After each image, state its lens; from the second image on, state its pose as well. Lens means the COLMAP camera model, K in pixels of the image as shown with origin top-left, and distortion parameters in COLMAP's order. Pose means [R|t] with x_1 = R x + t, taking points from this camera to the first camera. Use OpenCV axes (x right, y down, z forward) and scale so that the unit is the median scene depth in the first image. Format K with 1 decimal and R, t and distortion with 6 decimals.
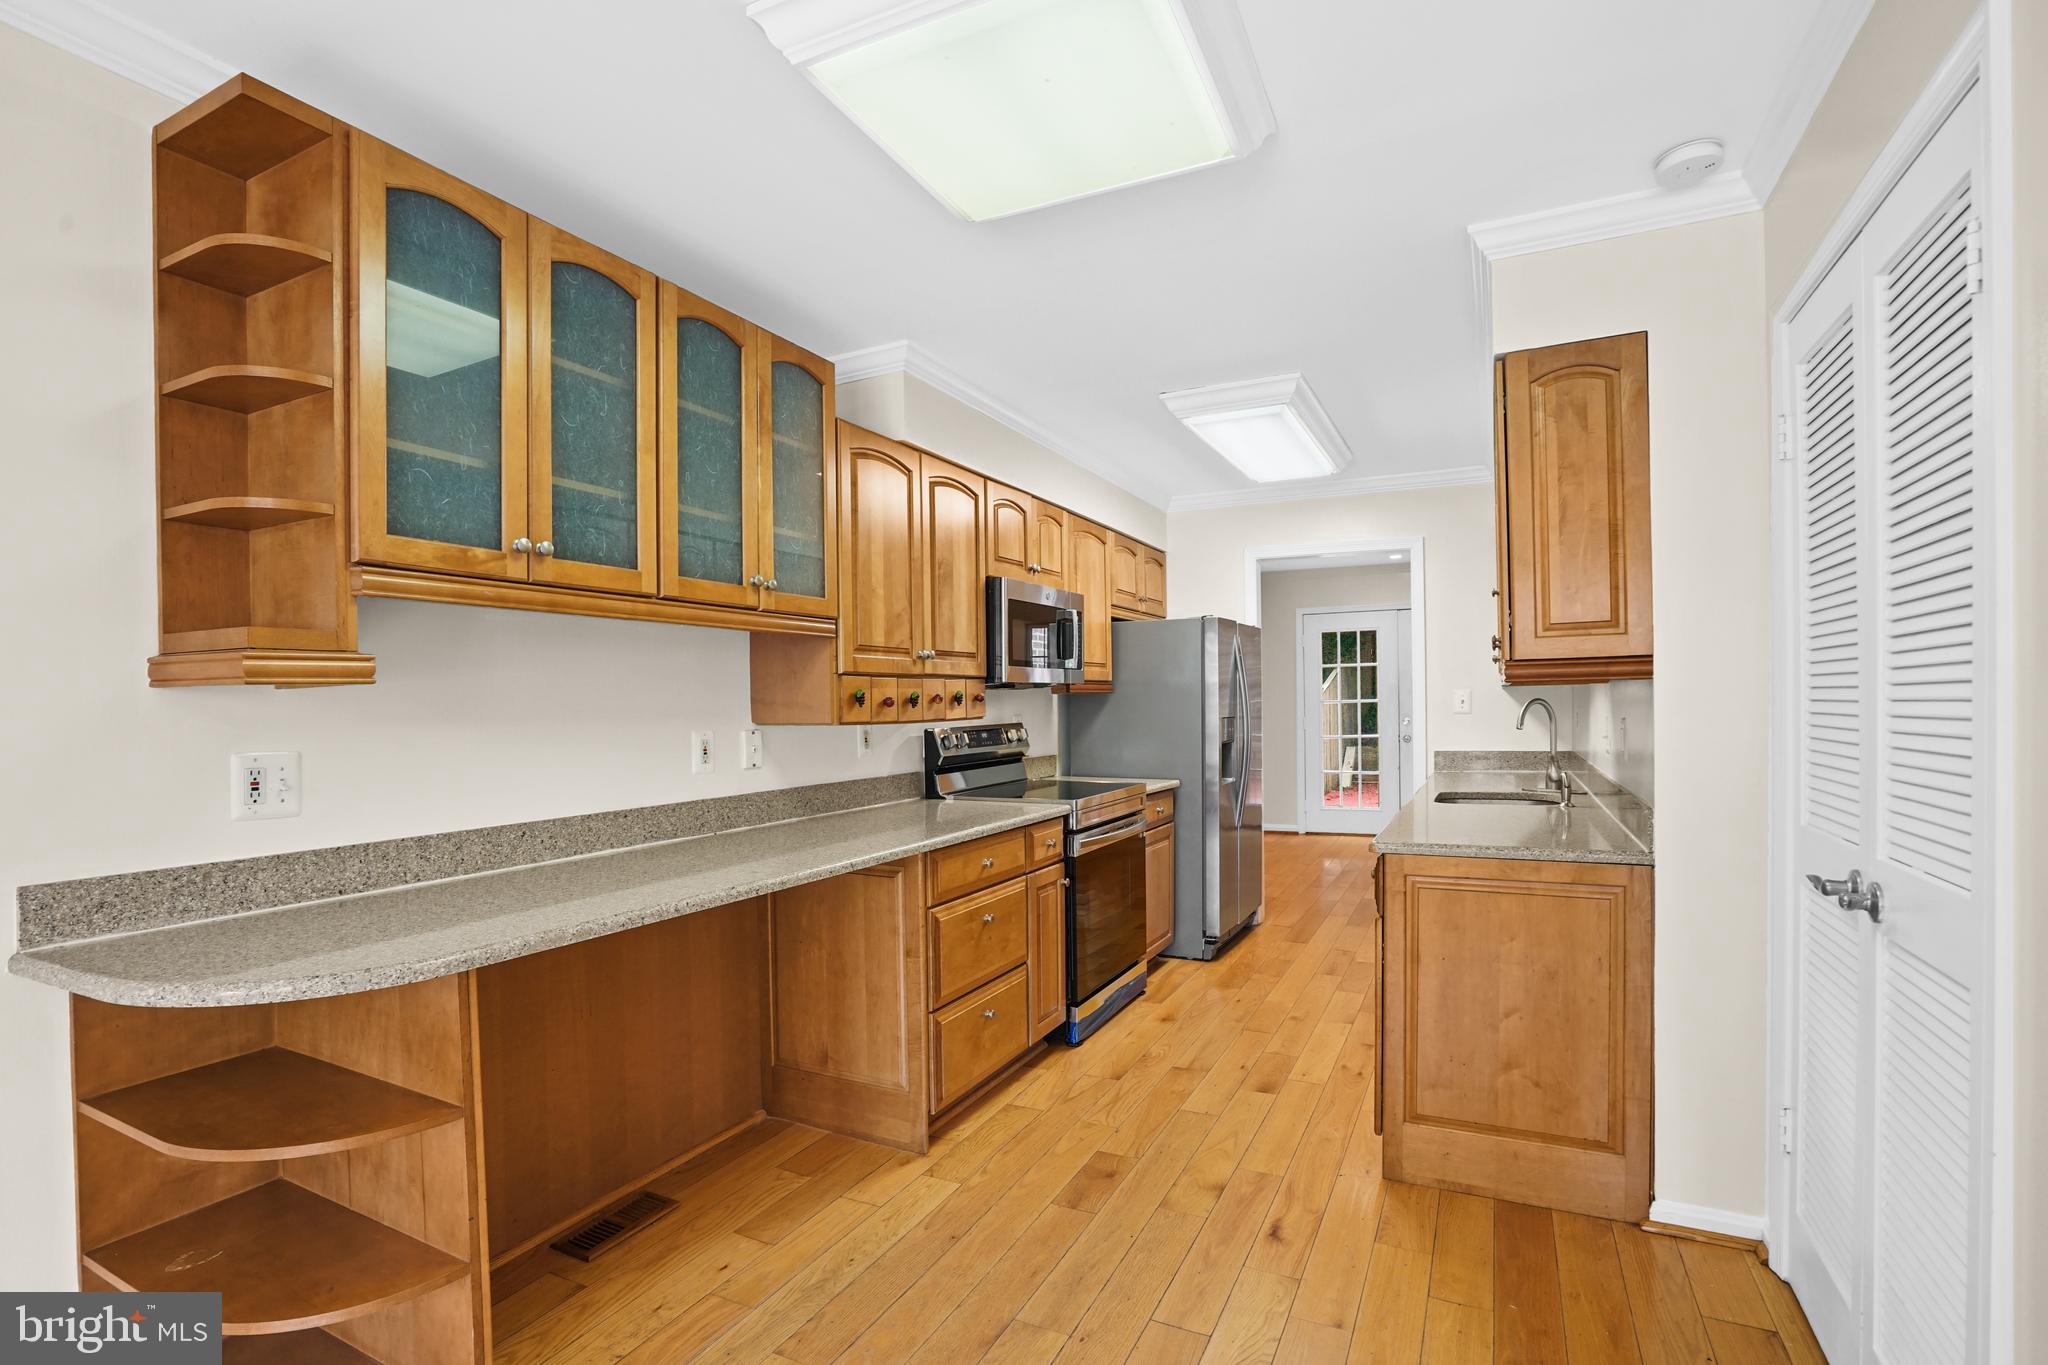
lens RADIAL K [[952.0, 0, 1060.3], [0, 952.0, 720.3], [0, 0, 1]] dist [-0.024270, -0.000115]
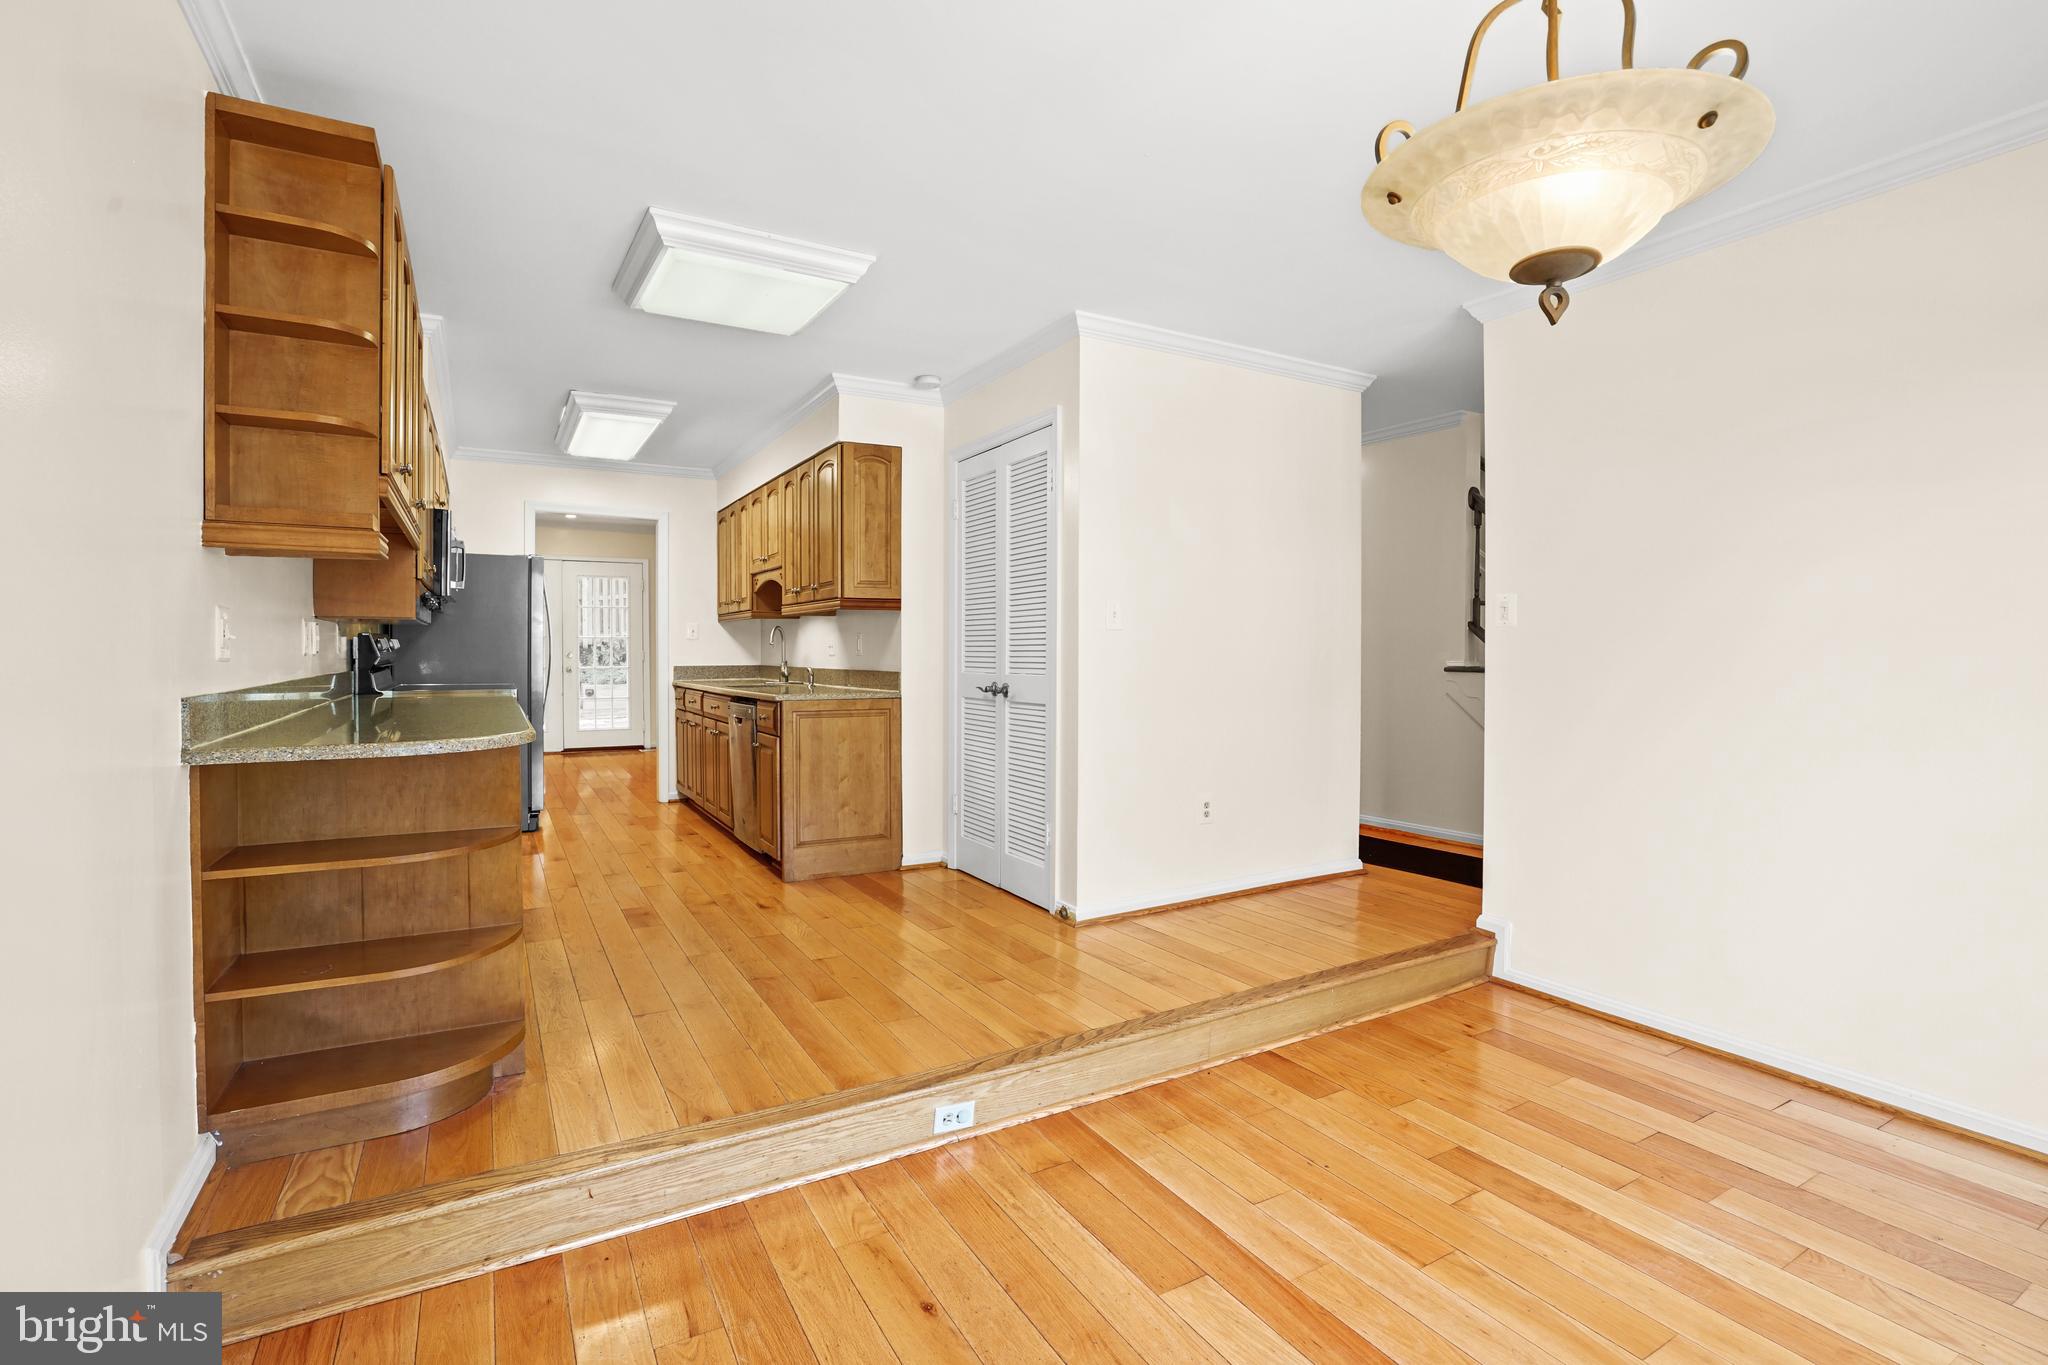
lens RADIAL K [[952.0, 0, 1021.6], [0, 952.0, 673.4], [0, 0, 1]] dist [-0.024270, -0.000115]
pose [[0.564447, -0.004590, 0.825456, -0.972106], [0.007845, 0.999969, 0.000196, 0.099592], [-0.825432, 0.006365, 0.564466, -0.428787]]
